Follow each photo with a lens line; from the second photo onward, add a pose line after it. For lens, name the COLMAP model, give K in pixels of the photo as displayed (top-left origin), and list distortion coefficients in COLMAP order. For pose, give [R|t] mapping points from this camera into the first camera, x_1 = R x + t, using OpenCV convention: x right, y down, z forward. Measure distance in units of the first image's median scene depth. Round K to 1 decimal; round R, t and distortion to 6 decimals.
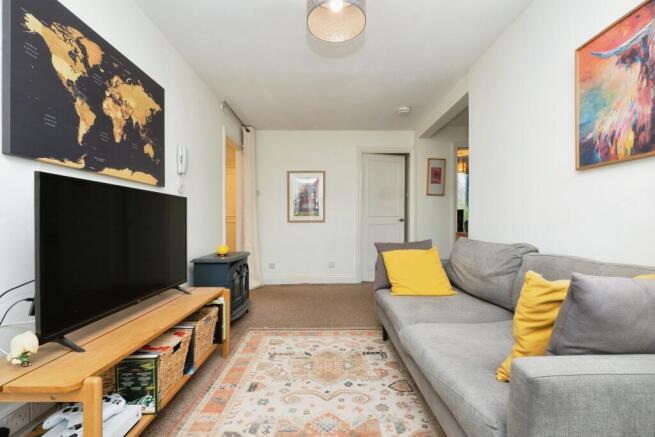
lens RADIAL K [[293.1, 0, 324.7], [0, 293.1, 227.4], [0, 0, 1]] dist [0.001548, -0.000139]
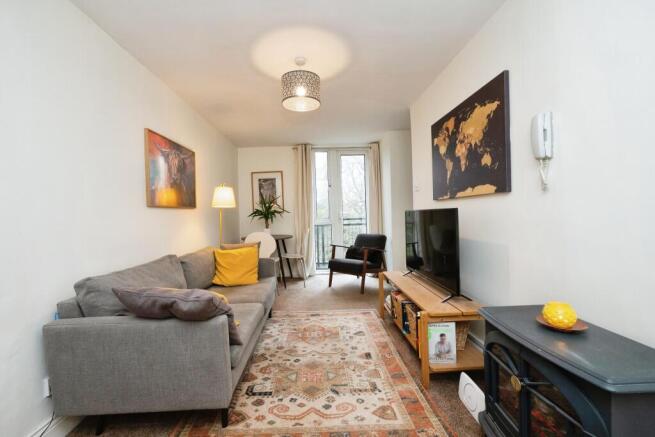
lens RADIAL K [[293.1, 0, 326.6], [0, 293.1, 216.3], [0, 0, 1]] dist [0.001548, -0.000139]
pose [[-0.998502, 0.032025, -0.044365, -0.011191], [0.030928, 0.999204, 0.025178, -0.111989], [0.045136, 0.023768, -0.998698, 1.906155]]
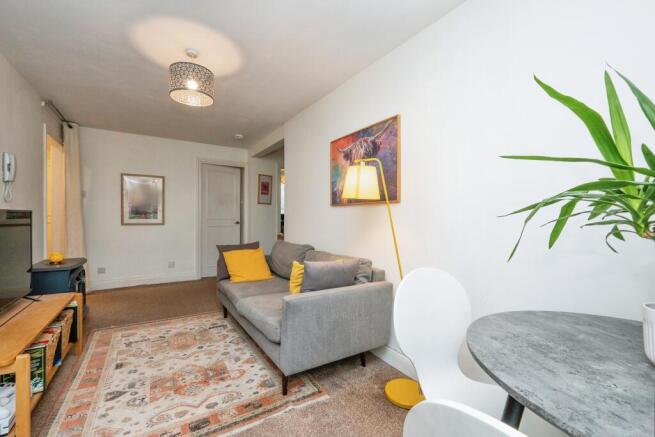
lens RADIAL K [[293.1, 0, 324.3], [0, 293.1, 224.6], [0, 0, 1]] dist [0.001548, -0.000139]
pose [[0.854722, -0.001840, 0.519082, -0.118341], [-0.003266, 0.999955, 0.008923, -0.063947], [-0.519075, -0.009322, 0.854678, -0.436971]]
